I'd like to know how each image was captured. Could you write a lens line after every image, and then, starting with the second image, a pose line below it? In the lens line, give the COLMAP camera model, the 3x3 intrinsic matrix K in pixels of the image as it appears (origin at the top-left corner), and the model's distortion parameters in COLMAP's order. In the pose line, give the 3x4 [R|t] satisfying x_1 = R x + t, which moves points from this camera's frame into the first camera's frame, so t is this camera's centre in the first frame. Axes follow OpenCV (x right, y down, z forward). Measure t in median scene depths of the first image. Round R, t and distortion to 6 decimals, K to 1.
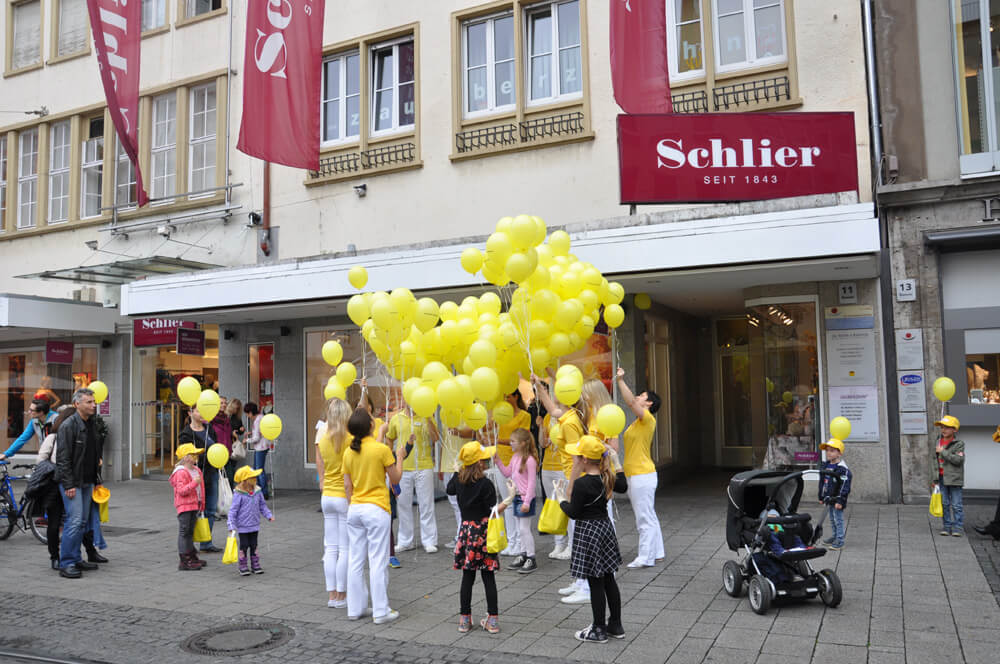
lens RADIAL K [[823.7, 0, 502.6], [0, 823.7, 327.1], [0, 0, 1]] dist [-0.129654, 0.067886]
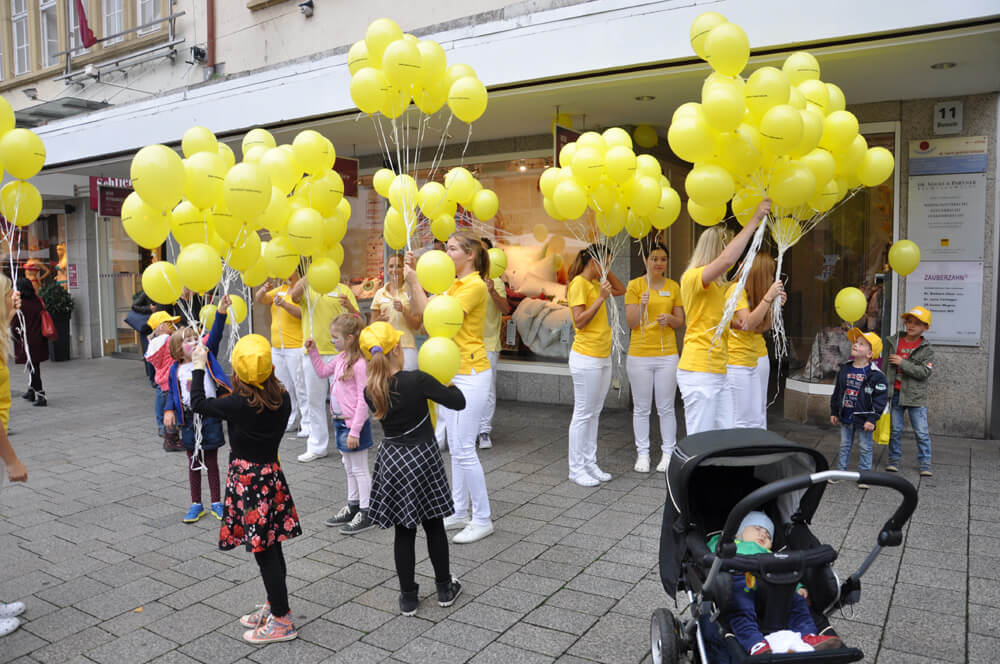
lens RADIAL K [[774.5, 0, 502.8], [0, 774.5, 334.9], [0, 0, 1]] dist [-0.141095, 0.084513]
pose [[0.993552, 0.022247, -0.111169, 0.131228], [-0.003294, 0.985809, 0.167837, 0.028676], [0.113326, -0.166389, 0.979526, 0.320781]]
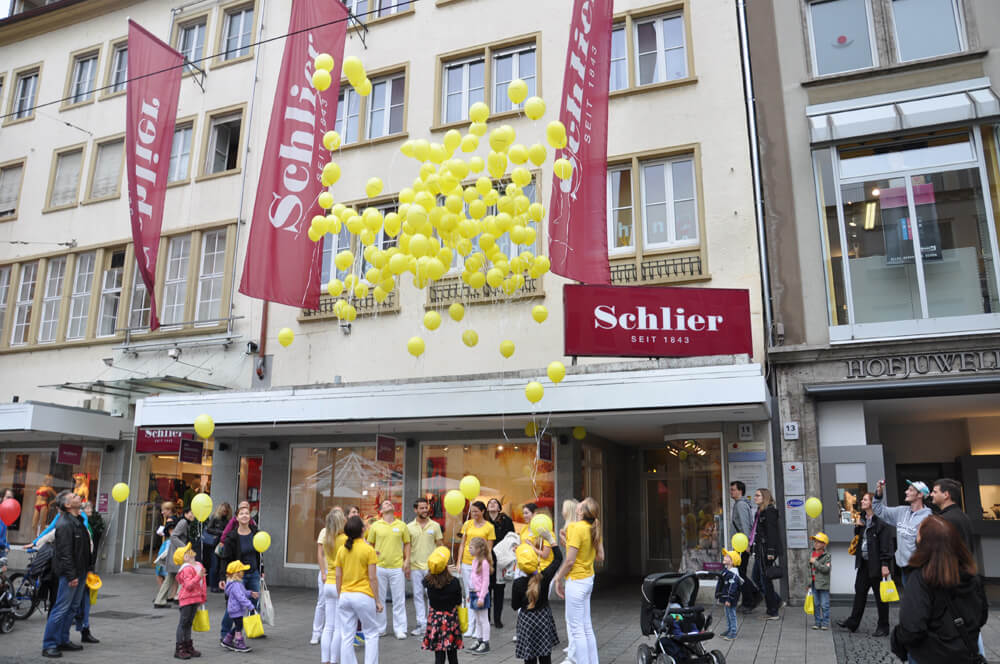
lens RADIAL K [[774.5, 0, 494.6], [0, 774.5, 324.9], [0, 0, 1]] dist [-0.141095, 0.084513]
pose [[0.997947, 0.040931, 0.049254, -0.019448], [-0.032922, 0.987577, -0.153650, -0.010935], [-0.054931, 0.151713, 0.986897, -0.145374]]
